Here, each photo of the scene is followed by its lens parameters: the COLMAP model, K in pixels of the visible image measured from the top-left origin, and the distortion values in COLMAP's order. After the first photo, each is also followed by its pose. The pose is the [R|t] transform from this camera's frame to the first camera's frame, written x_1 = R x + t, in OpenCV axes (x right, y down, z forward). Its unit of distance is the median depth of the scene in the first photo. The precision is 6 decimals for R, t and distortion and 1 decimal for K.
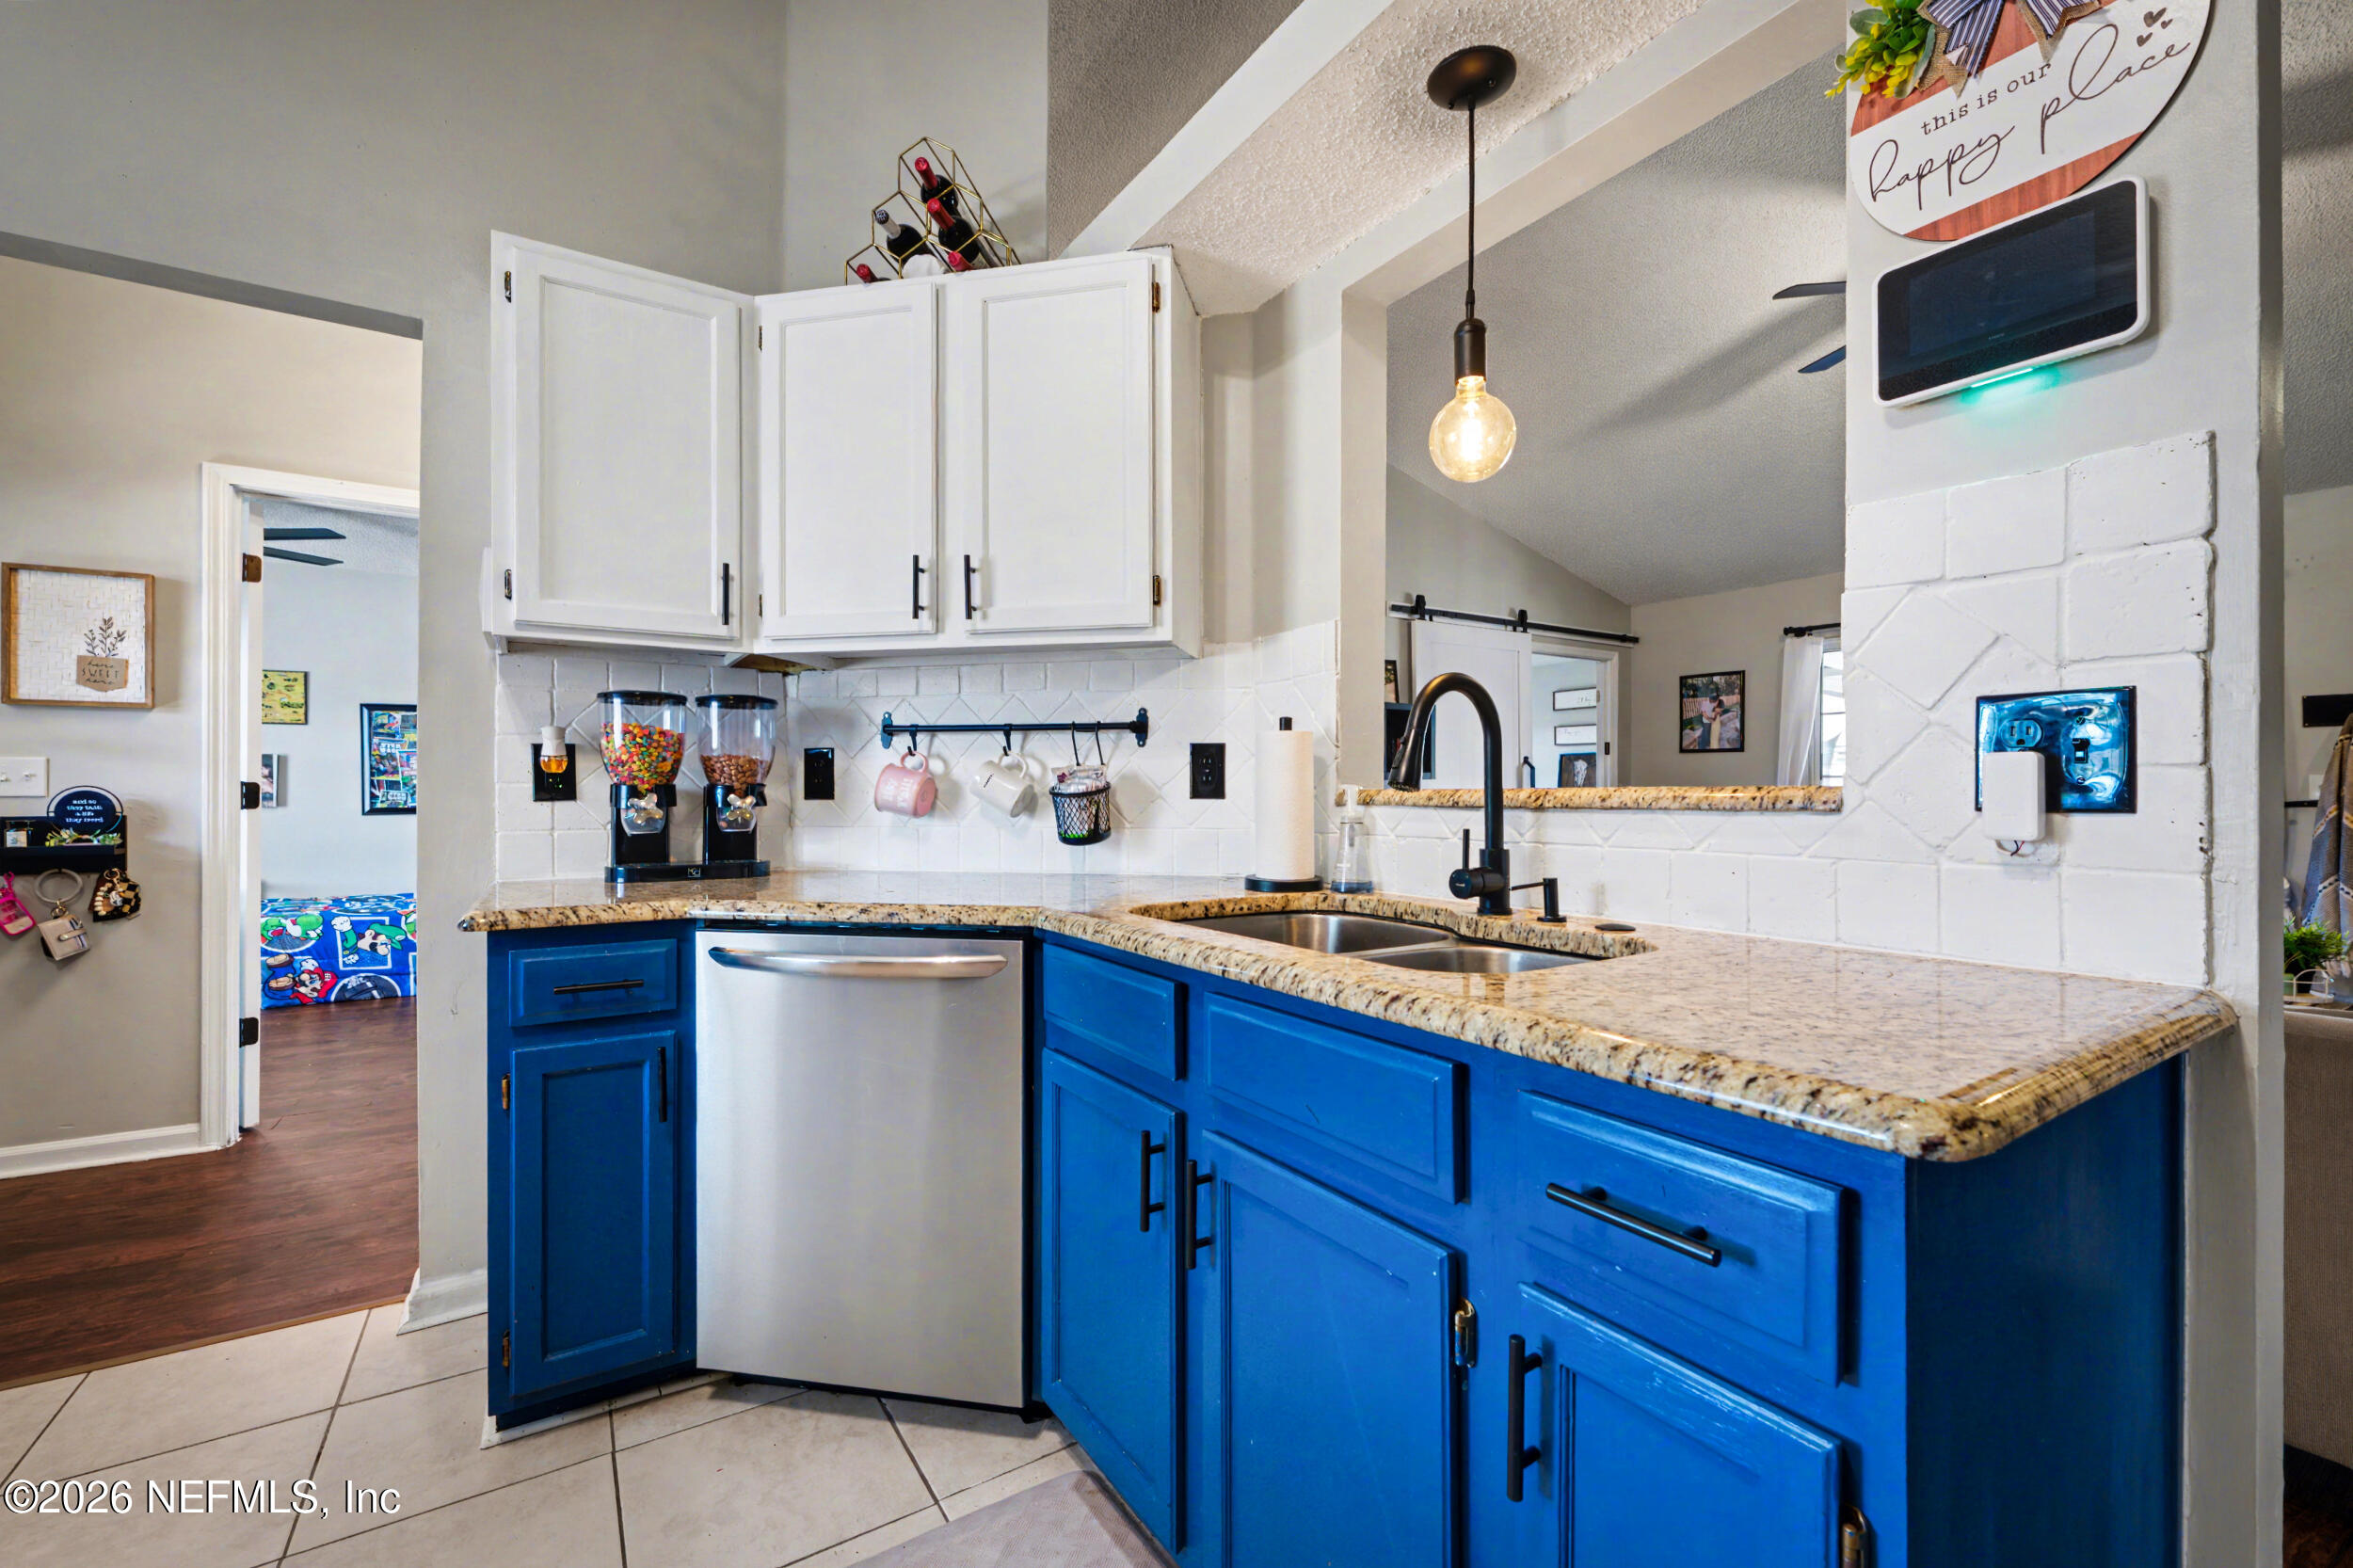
lens RADIAL K [[975.4, 0, 1185.1], [0, 975.4, 787.8], [0, 0, 1]] dist [-0.000029, 0.000534]
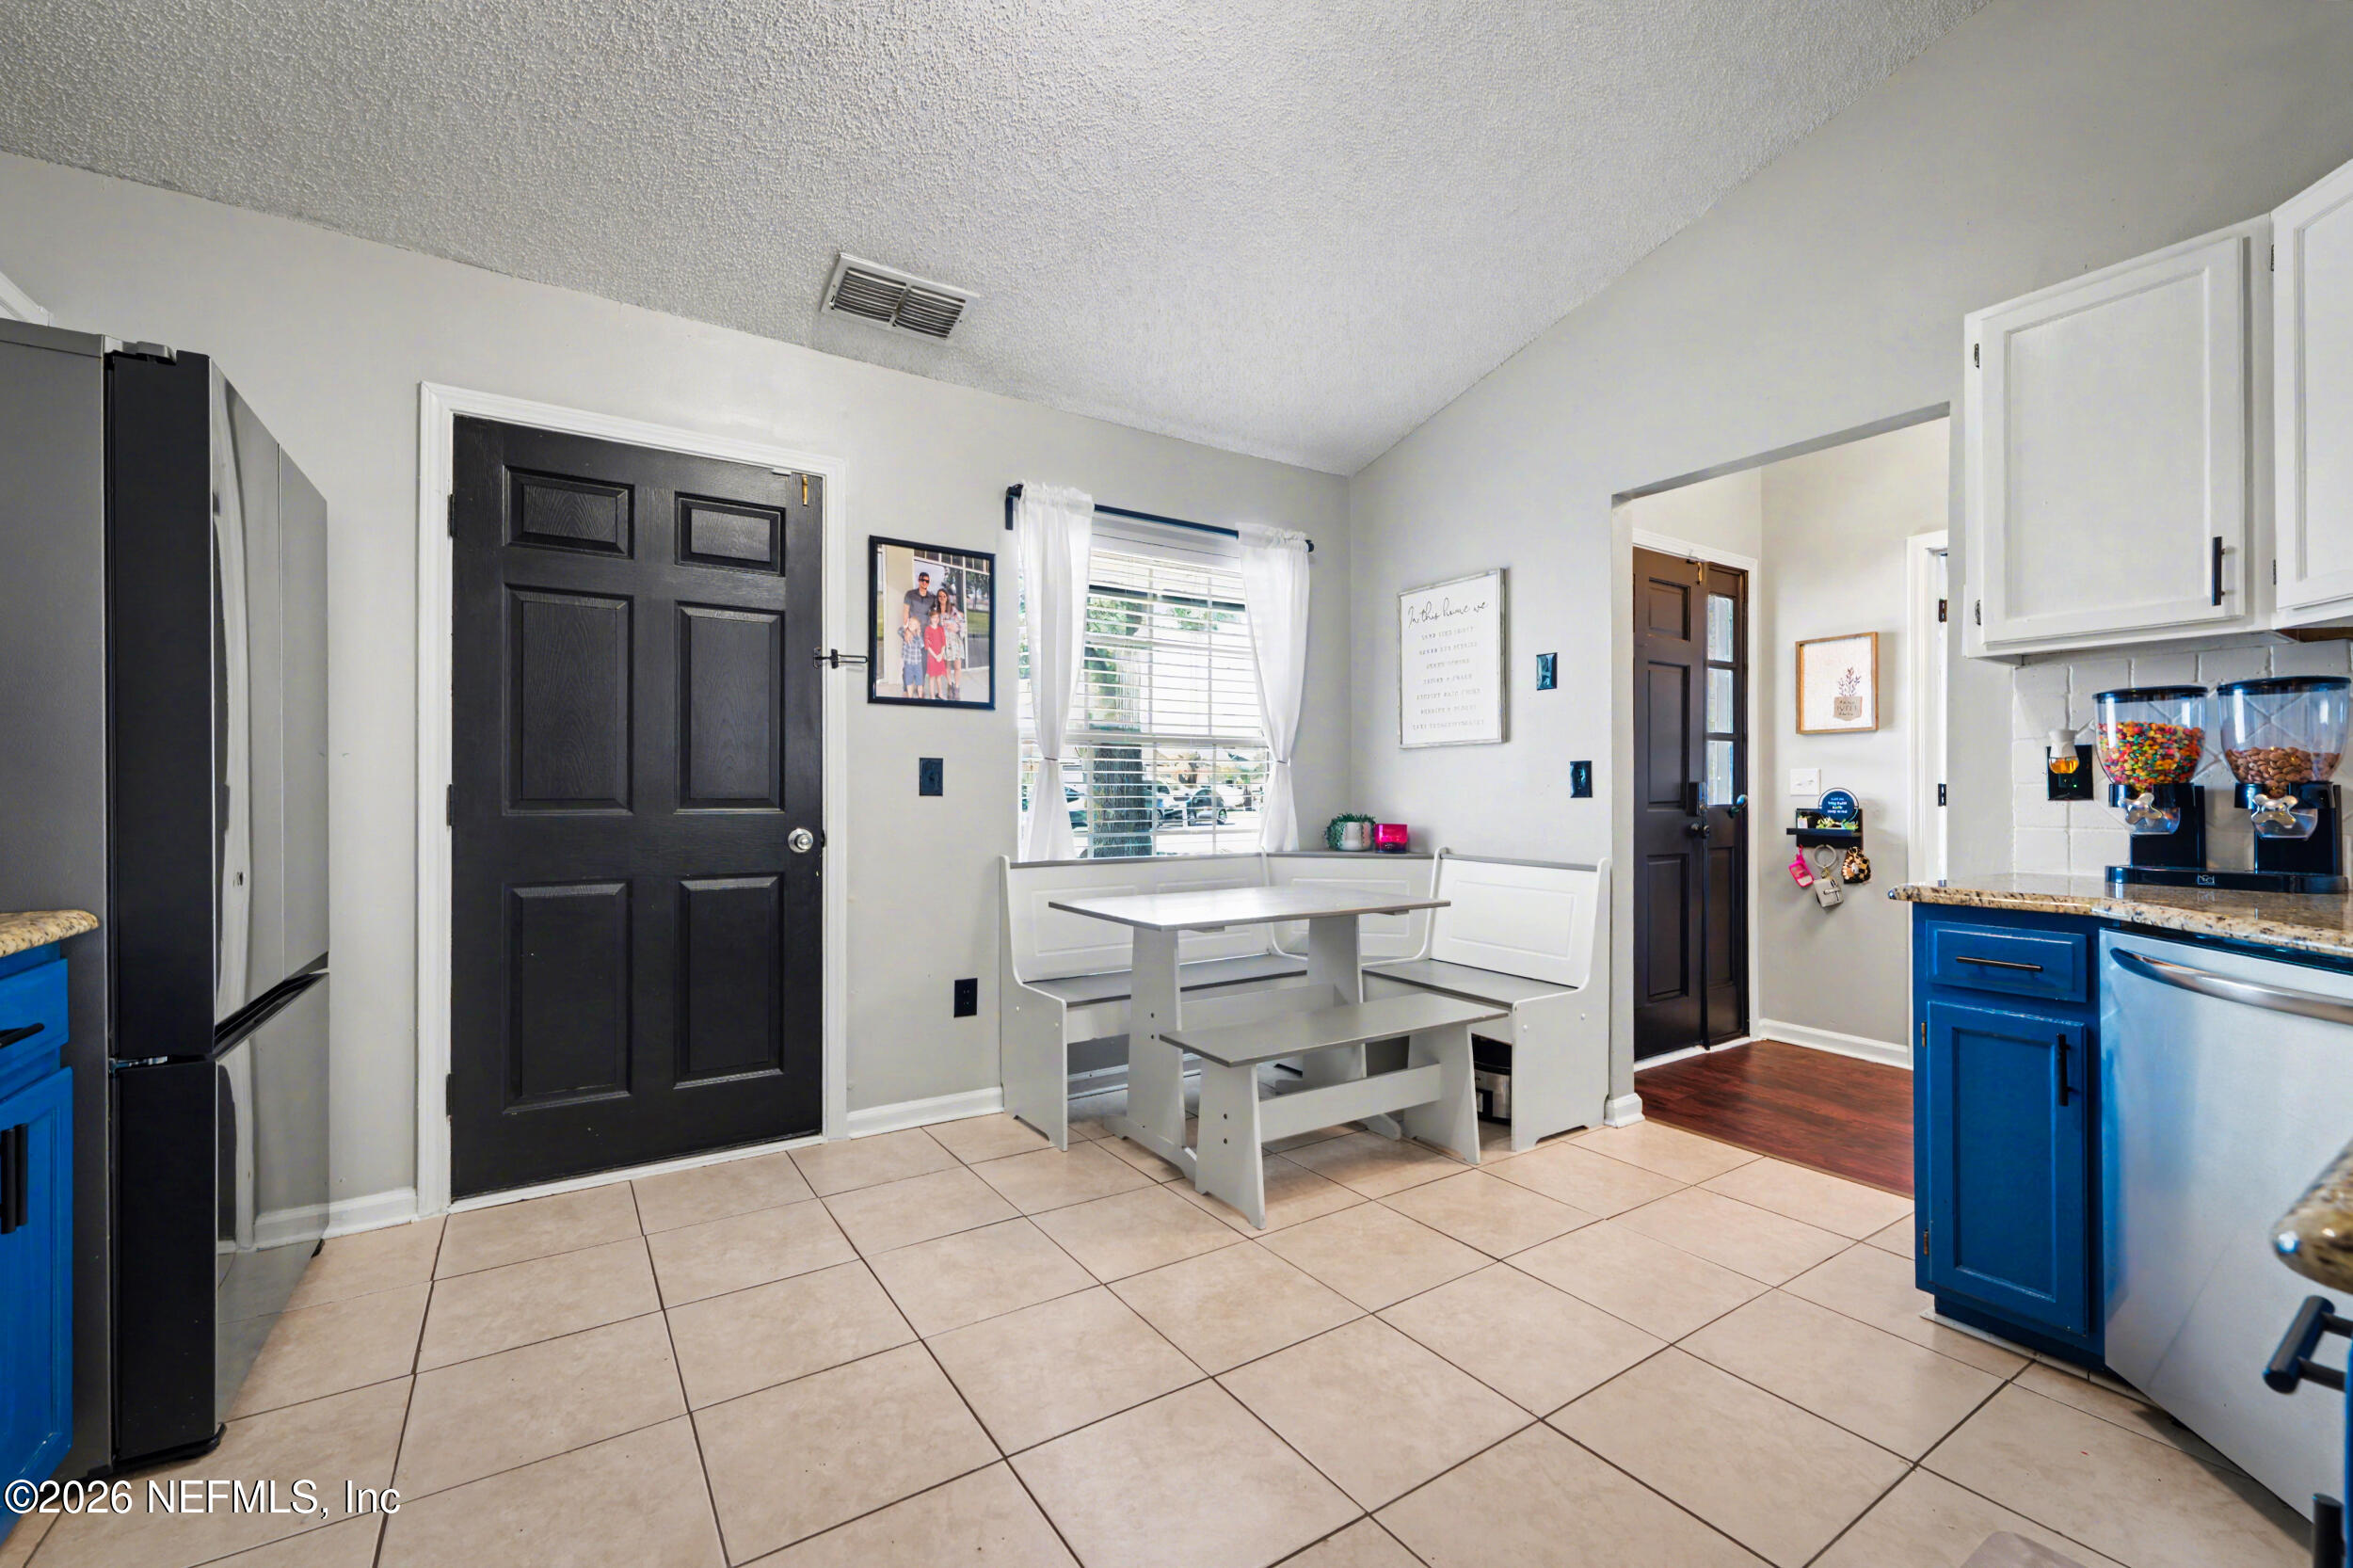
lens RADIAL K [[975.4, 0, 1179.2], [0, 975.4, 794.1], [0, 0, 1]] dist [-0.000029, 0.000534]
pose [[0.001036, 0.000560, -0.999999, 0.408938], [0.005406, 0.999985, 0.000566, 0.001181], [0.999985, -0.005406, 0.001033, 0.039996]]
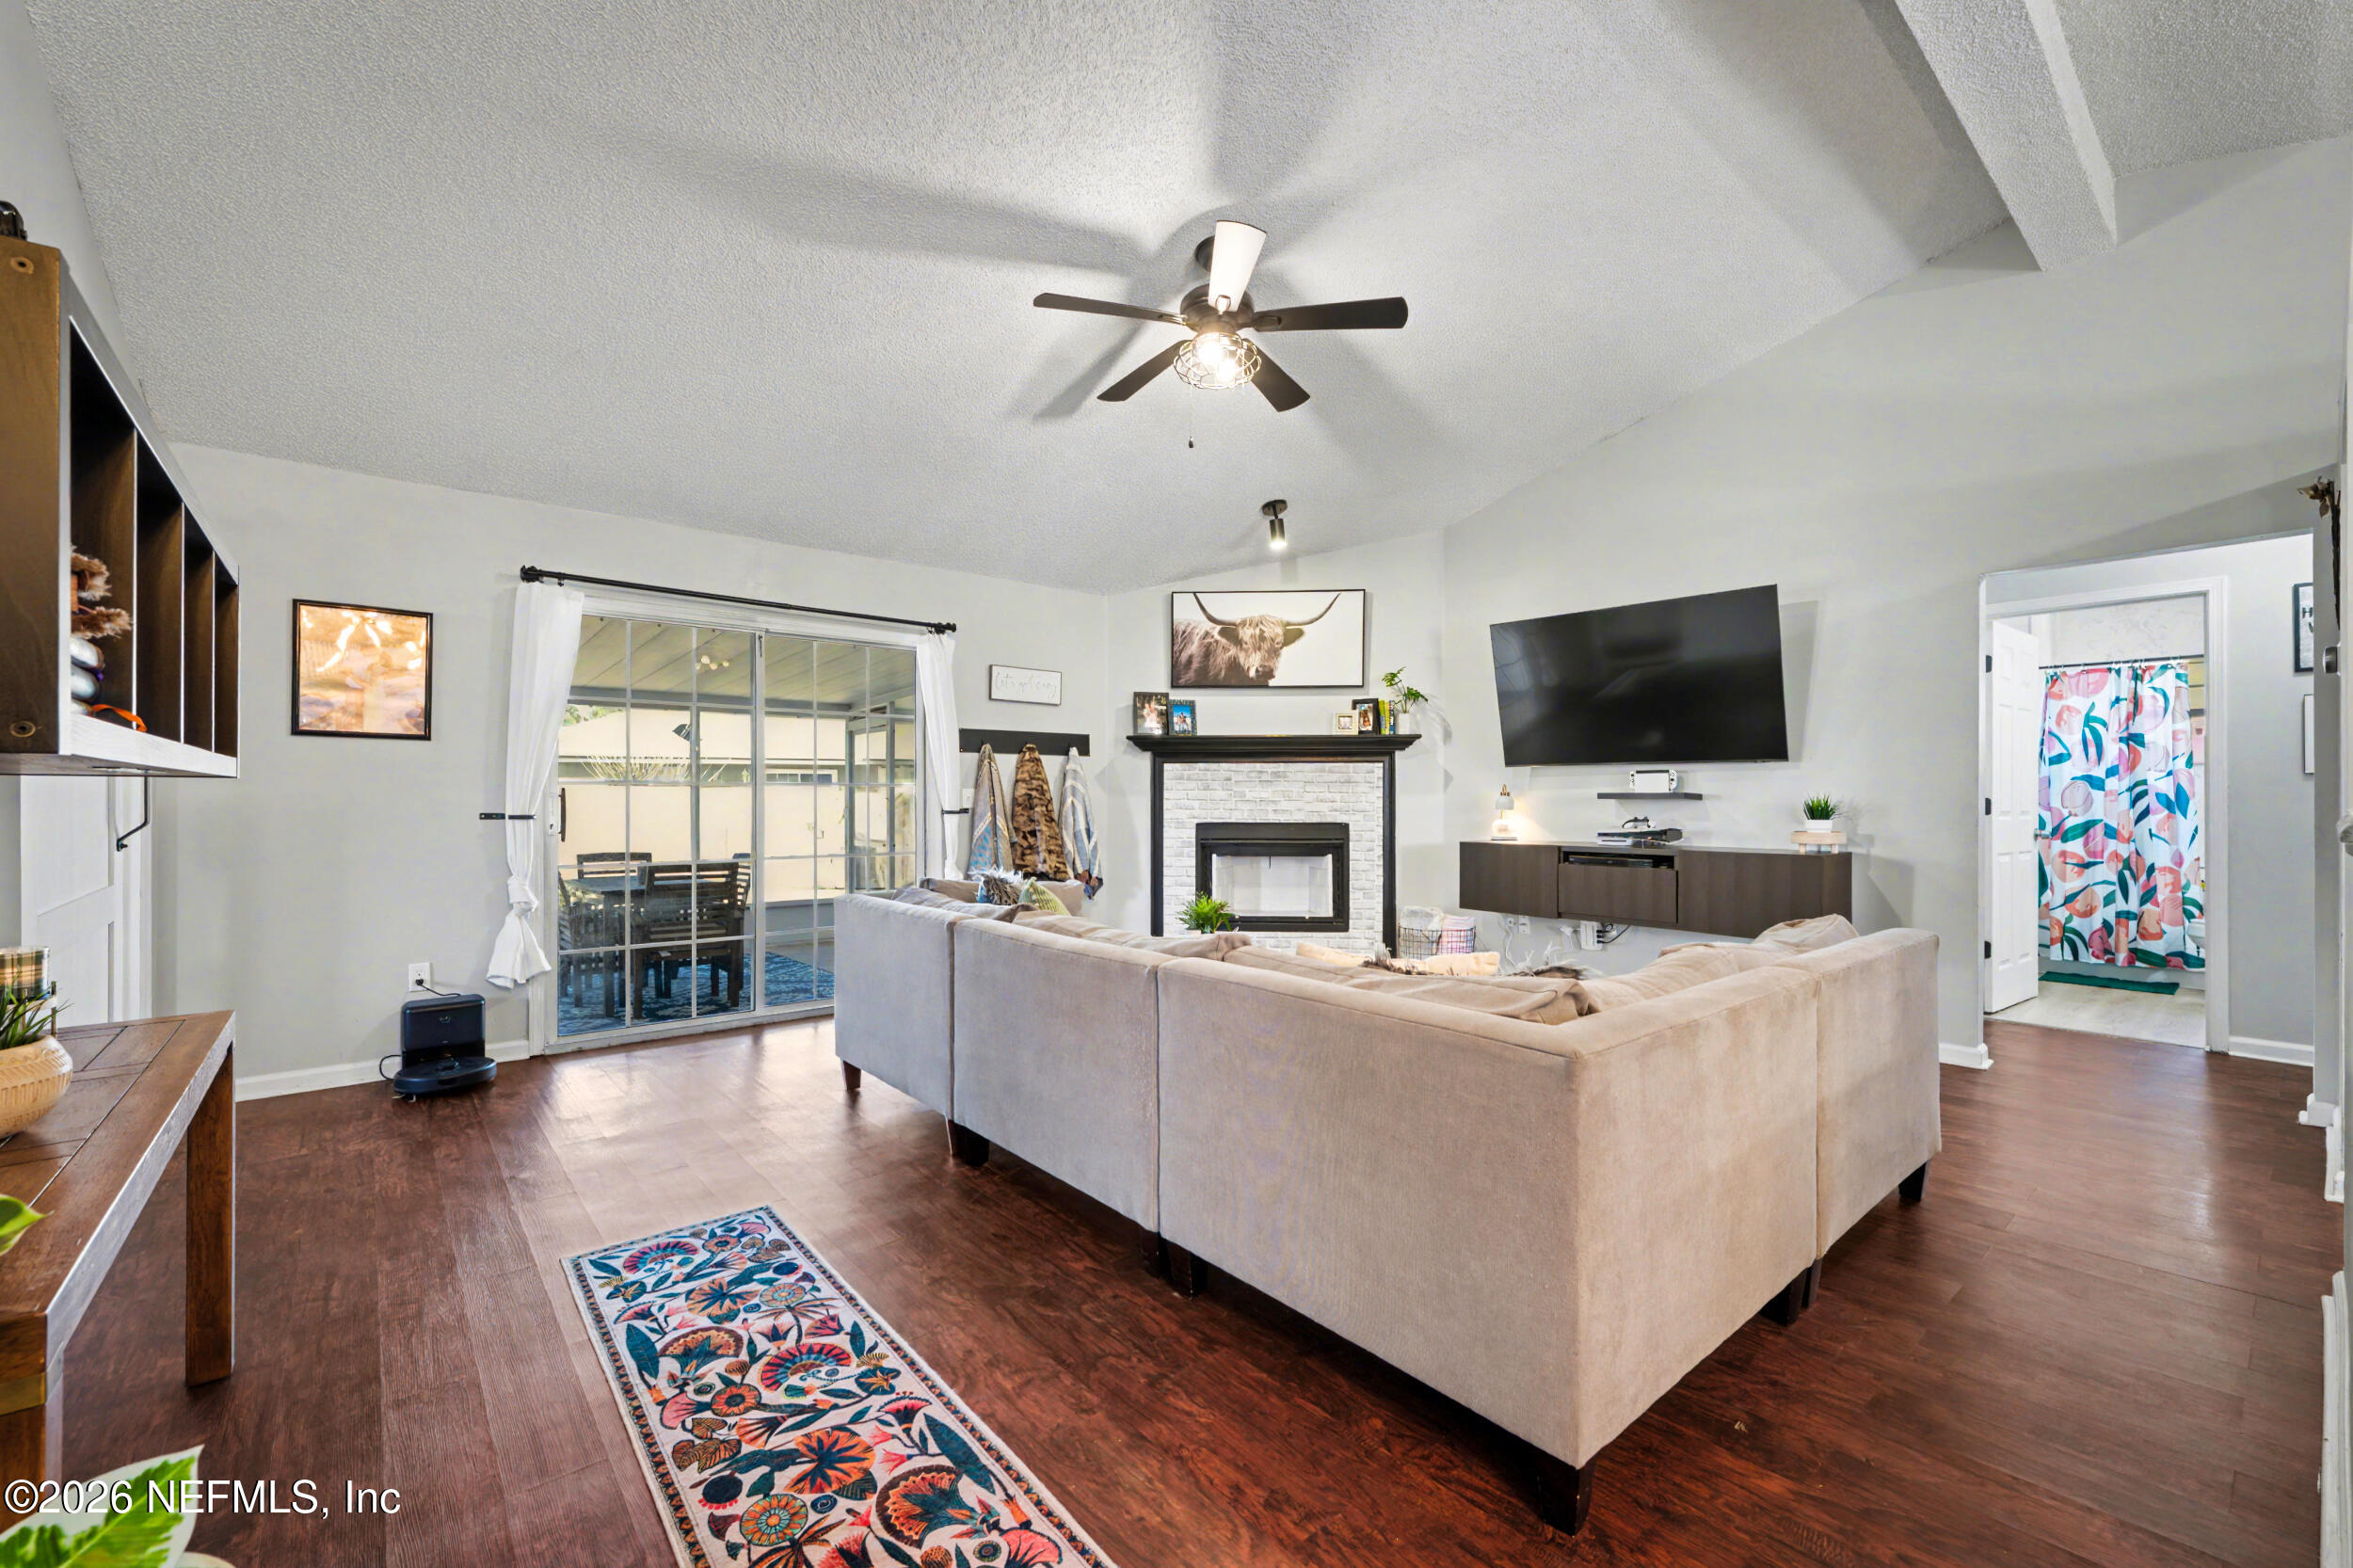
lens RADIAL K [[975.4, 0, 1174.8], [0, 975.4, 798.0], [0, 0, 1]] dist [-0.000029, 0.000534]
pose [[-0.123752, -0.000518, 0.992313, -0.379220], [-0.006652, 0.999978, -0.000307, -0.004684], [-0.992291, -0.006639, -0.123753, 1.795169]]
